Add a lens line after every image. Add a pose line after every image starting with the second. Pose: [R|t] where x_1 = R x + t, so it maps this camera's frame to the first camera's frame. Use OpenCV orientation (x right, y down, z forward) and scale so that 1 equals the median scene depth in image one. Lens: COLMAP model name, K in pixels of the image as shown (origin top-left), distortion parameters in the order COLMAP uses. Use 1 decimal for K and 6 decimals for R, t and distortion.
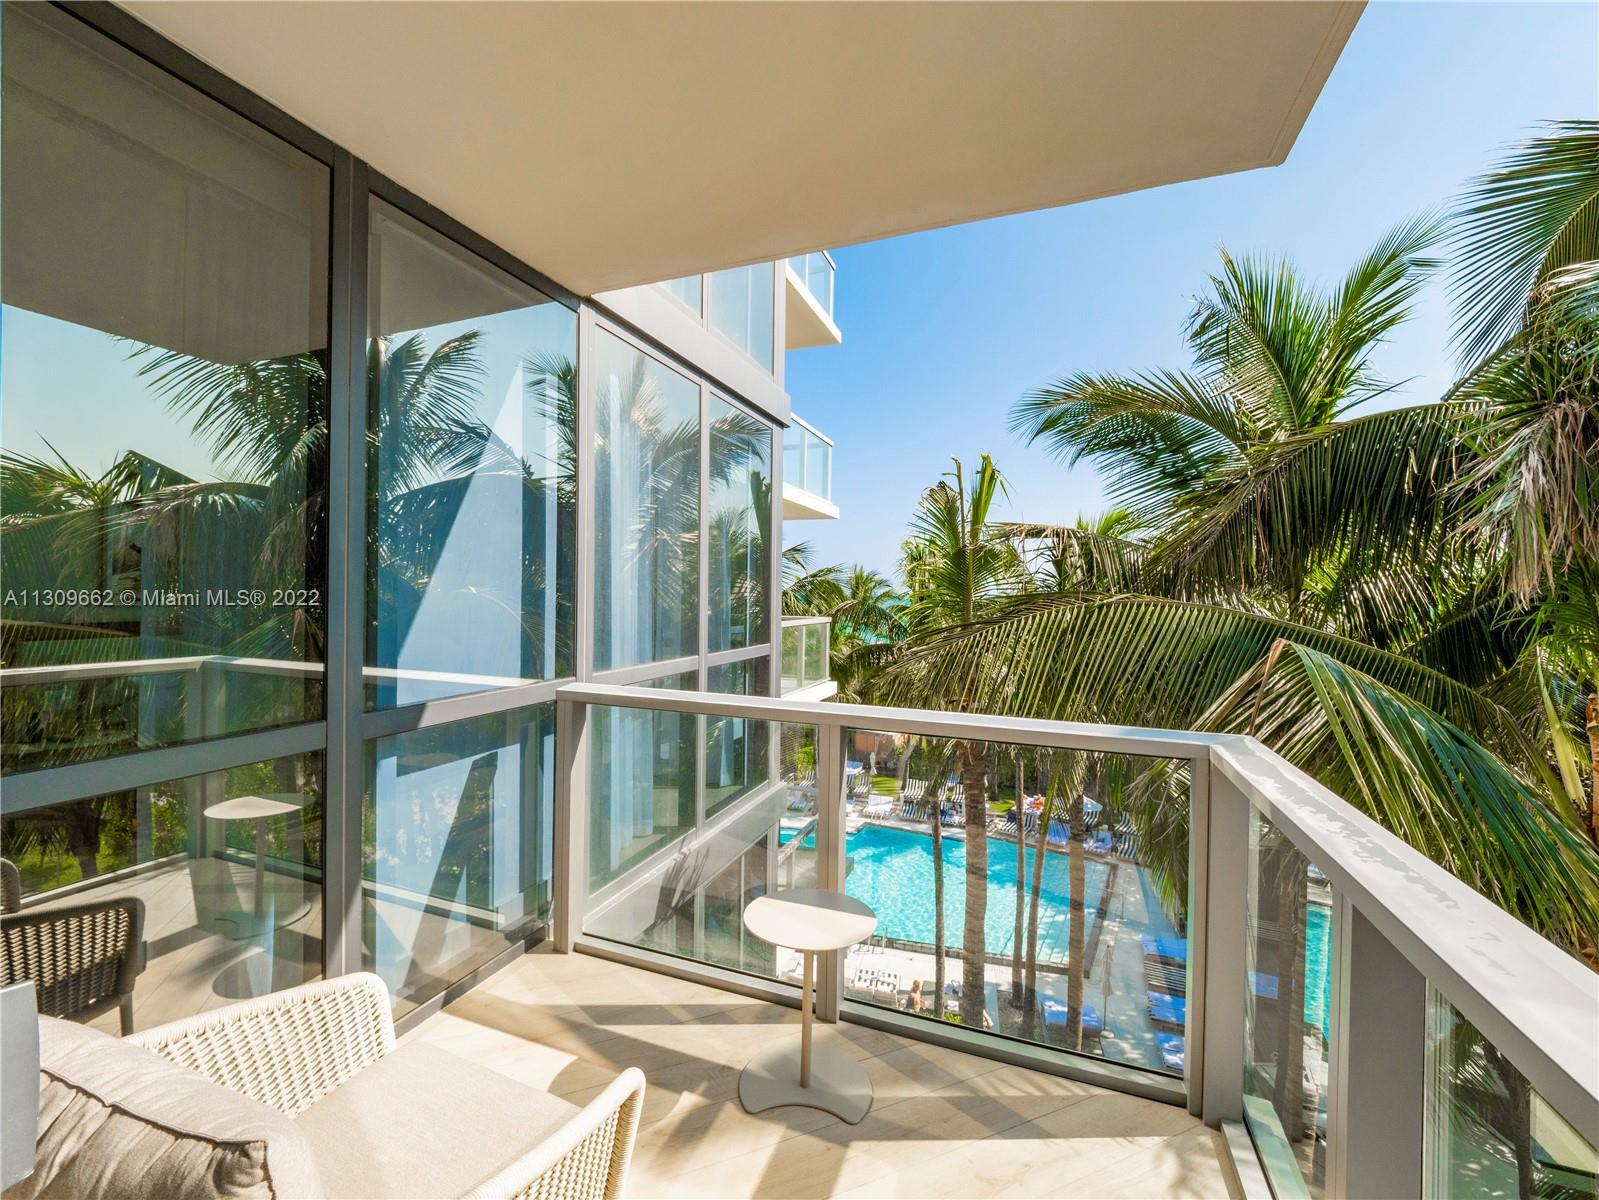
lens RADIAL K [[664.3, 0, 794.8], [0, 664.3, 599.7], [0, 0, 1]] dist [-0.004085, -0.000050]
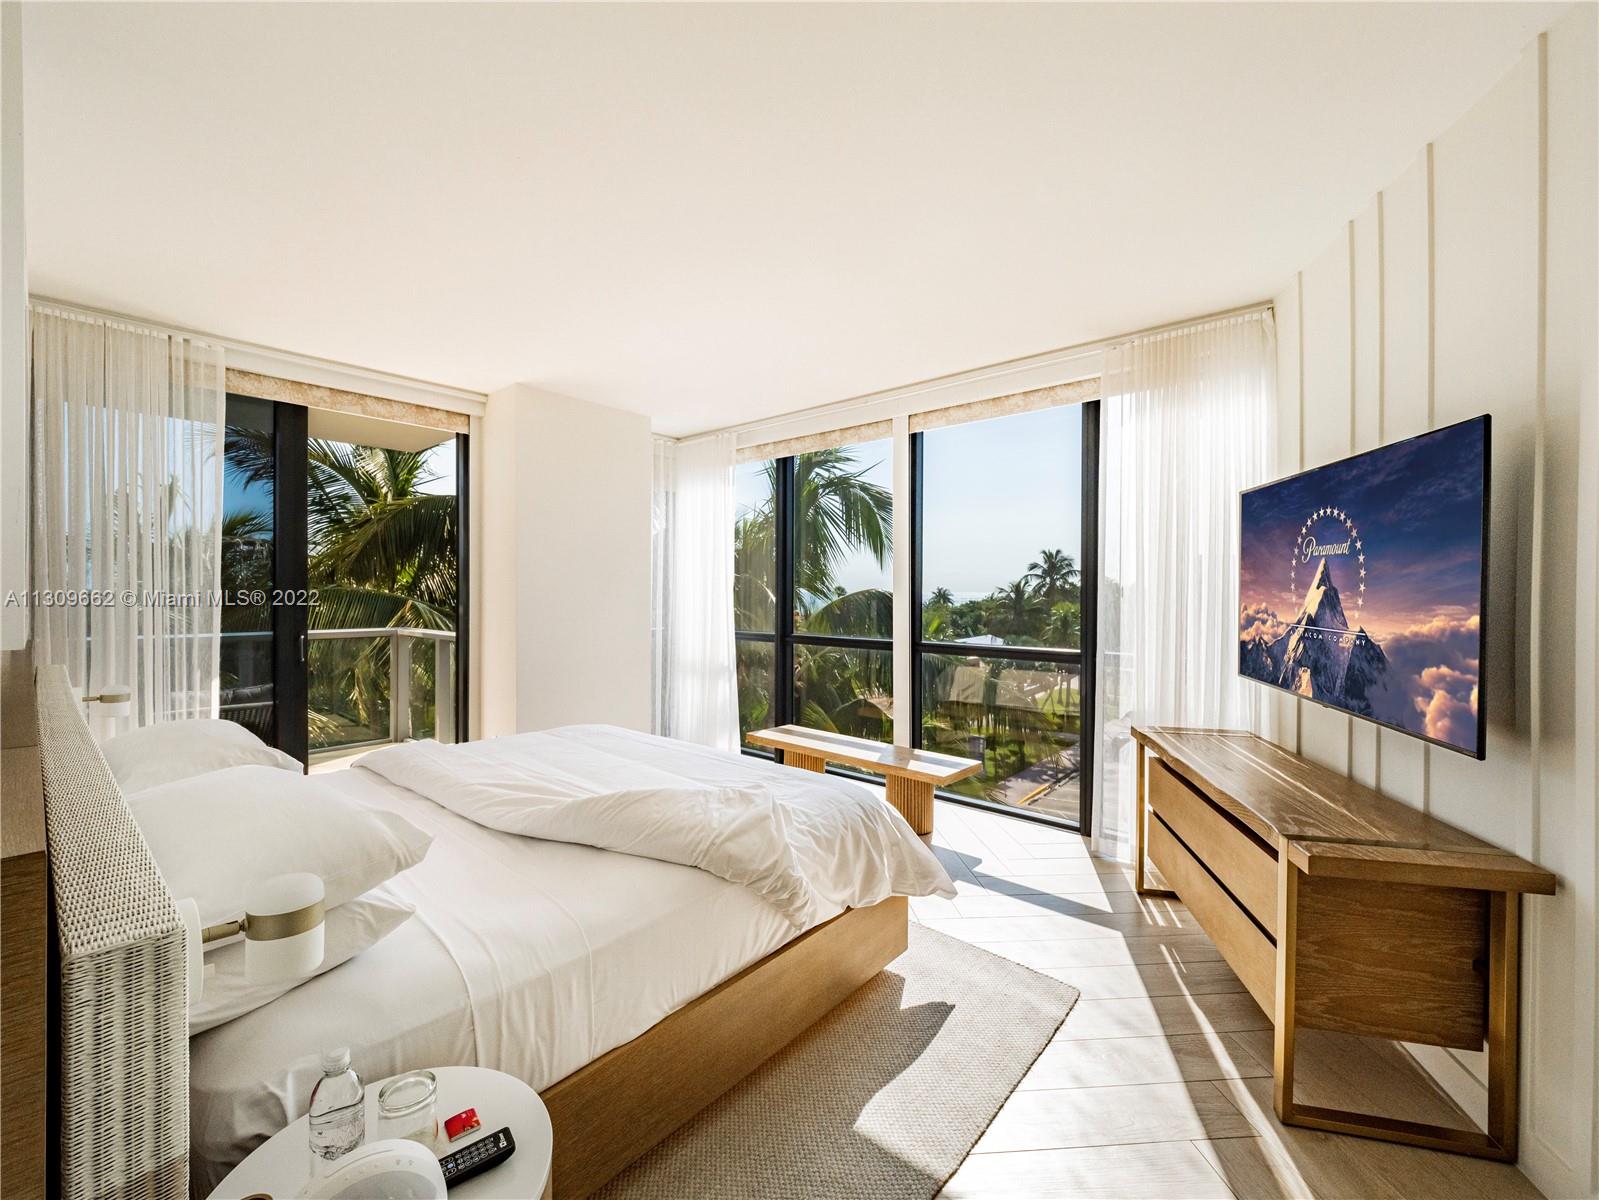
lens RADIAL K [[664.3, 0, 798.0], [0, 664.3, 596.2], [0, 0, 1]] dist [-0.004085, -0.000050]
pose [[0.338862, -0.010471, 0.940778, -0.535594], [-0.001563, 0.999930, 0.011693, -0.001147], [-0.940835, -0.005433, 0.338822, -0.604038]]
